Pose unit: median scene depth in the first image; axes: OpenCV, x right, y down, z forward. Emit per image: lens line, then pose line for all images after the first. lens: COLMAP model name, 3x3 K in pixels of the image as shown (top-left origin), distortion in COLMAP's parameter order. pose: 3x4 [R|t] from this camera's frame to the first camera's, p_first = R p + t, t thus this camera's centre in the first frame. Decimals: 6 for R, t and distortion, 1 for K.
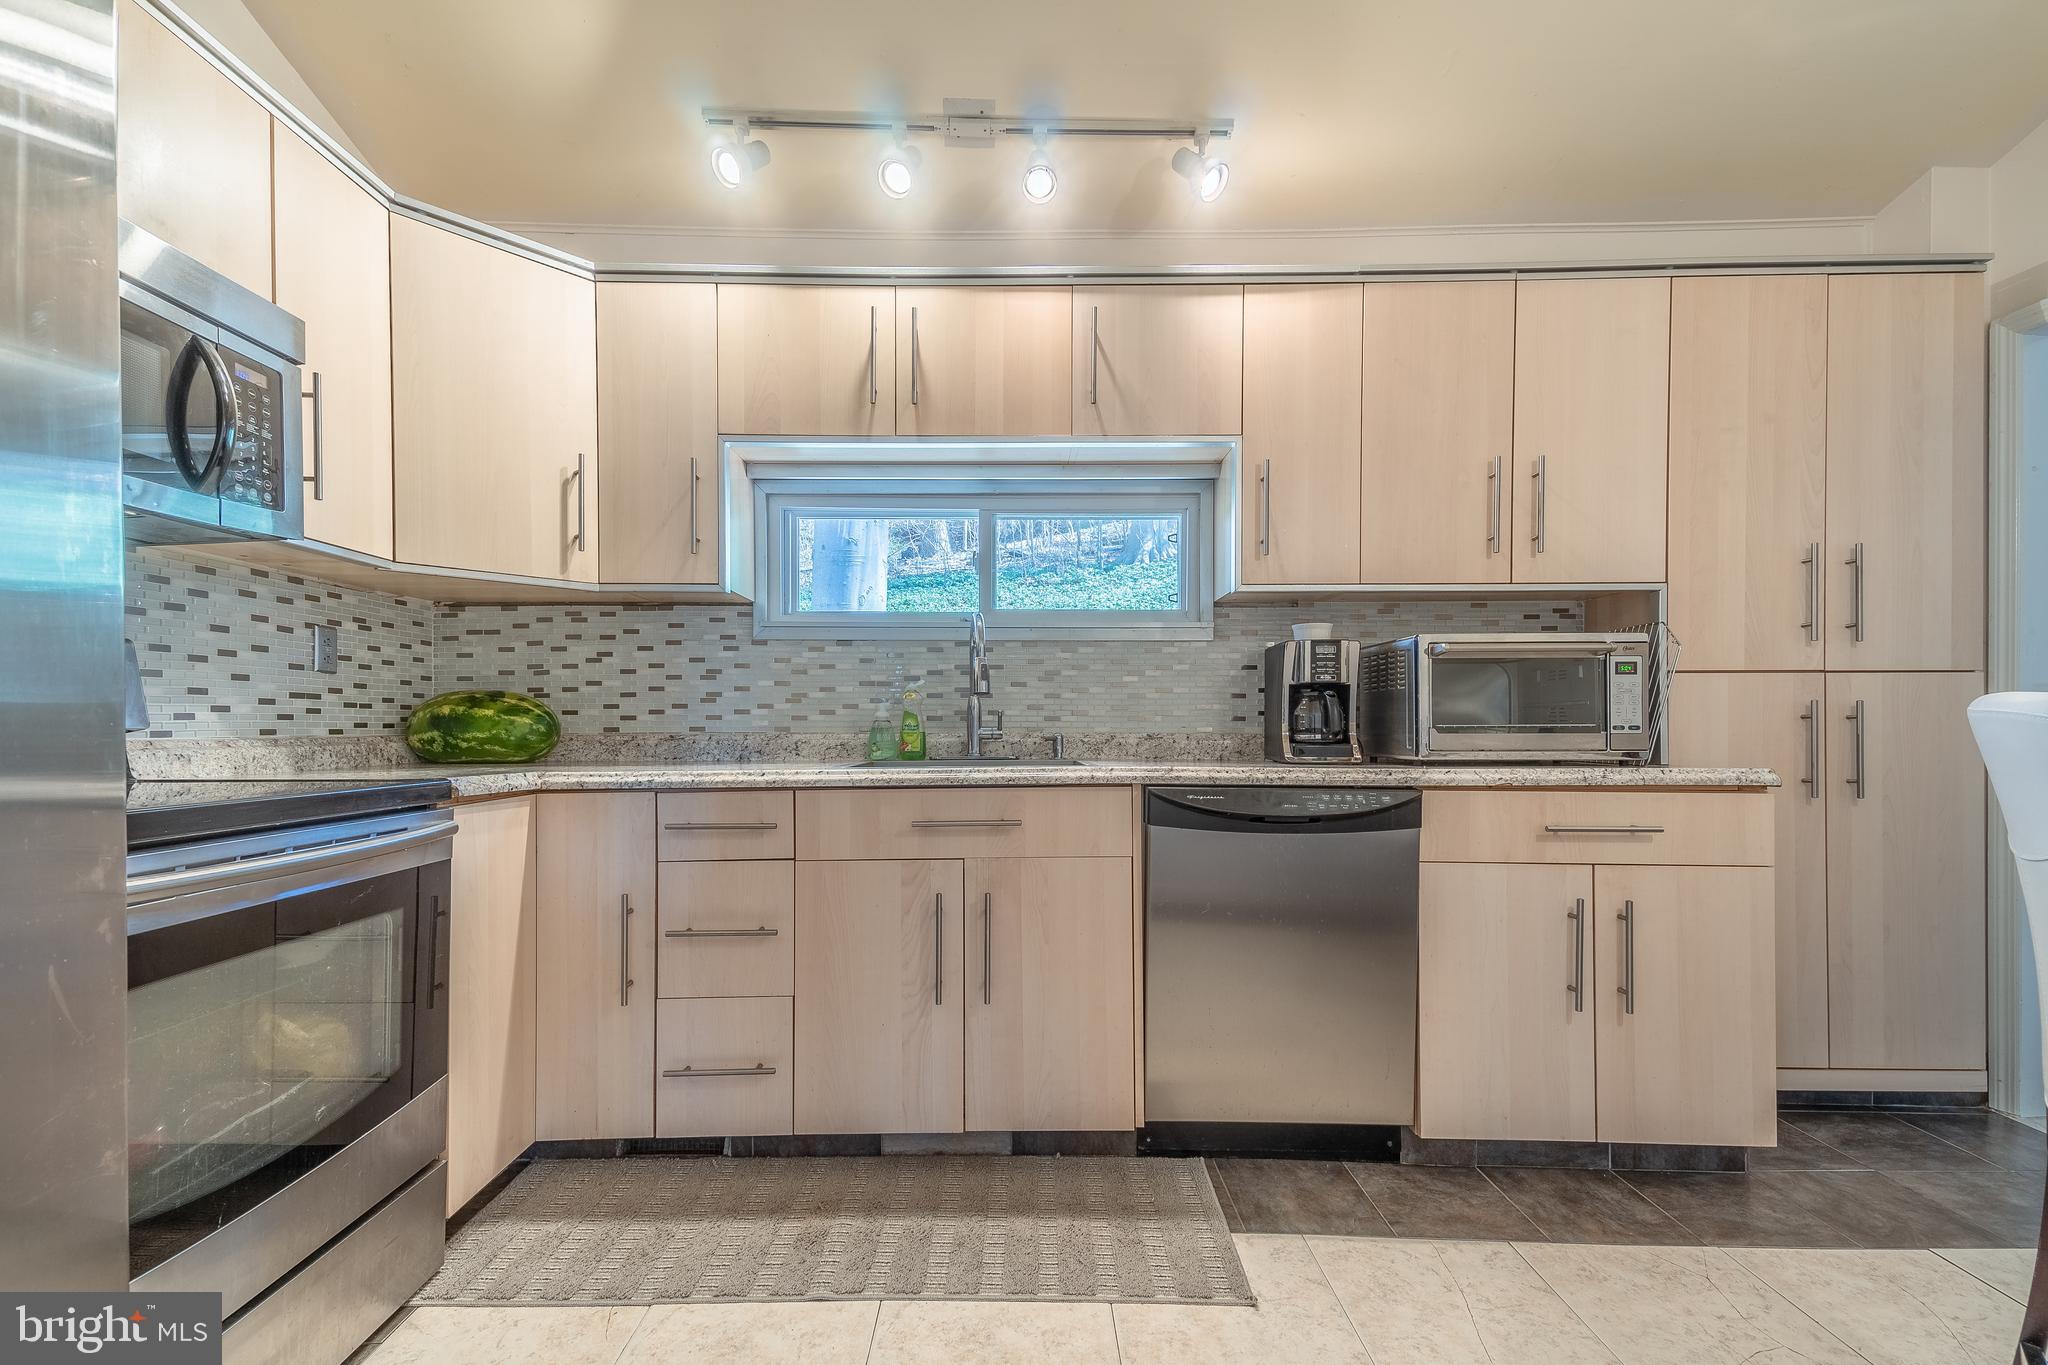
lens RADIAL K [[879.9, 0, 1013.0], [0, 879.9, 730.8], [0, 0, 1]] dist [0.010196, -0.000172]
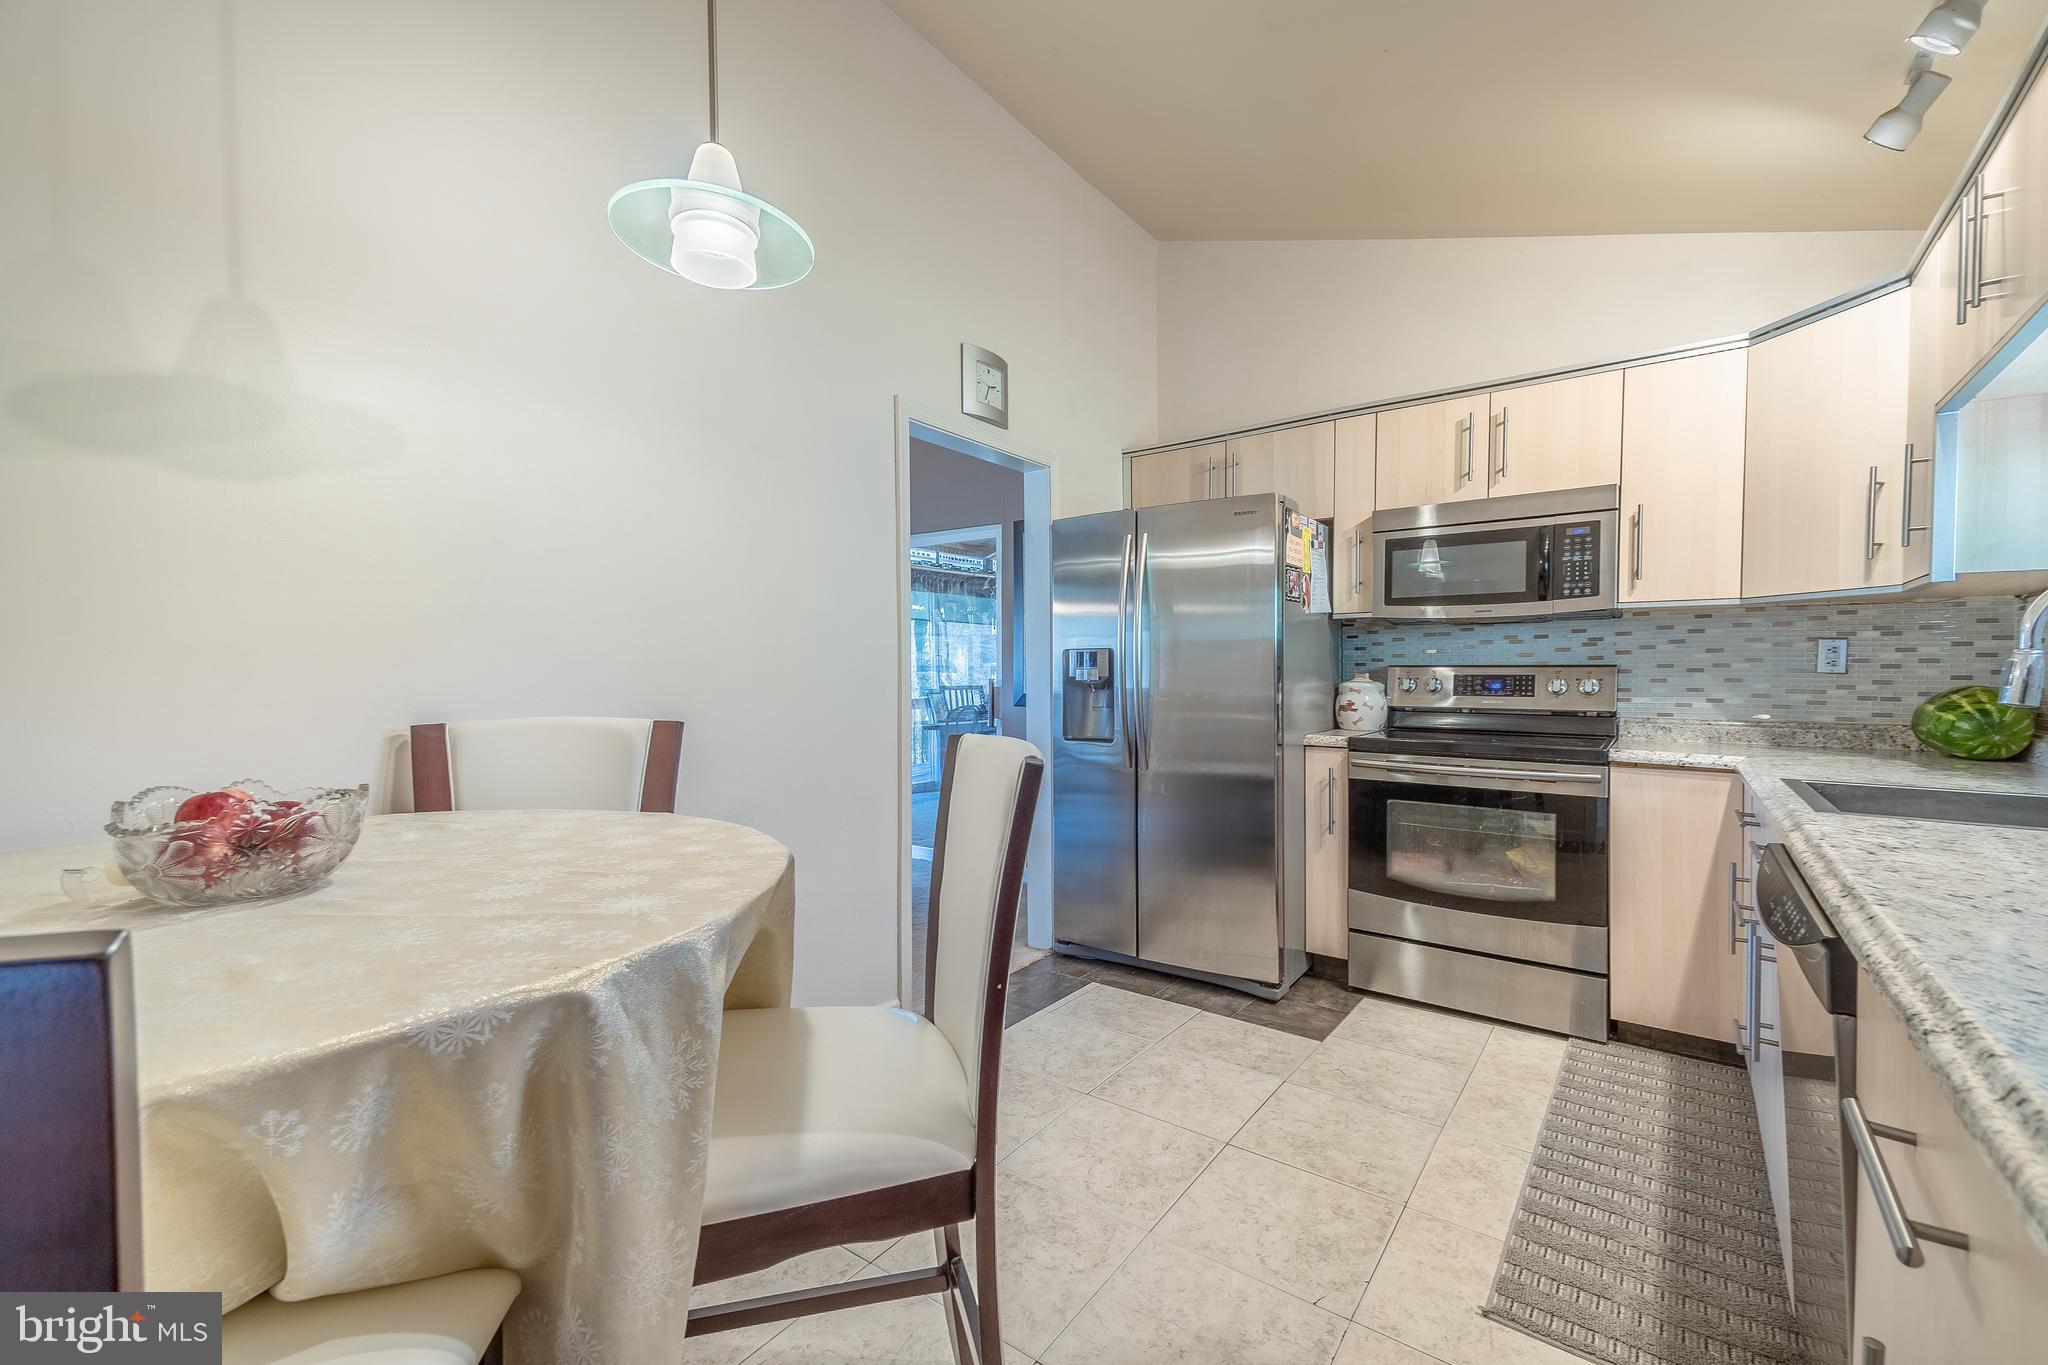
lens RADIAL K [[890.2, 0, 1028.6], [0, 890.2, 687.7], [0, 0, 1]] dist [-0.000300, -0.000060]
pose [[-0.584723, 0.015882, -0.811078, 1.062502], [-0.009357, 0.999610, 0.026319, -0.073957], [0.811179, 0.022979, -0.584346, 0.877888]]
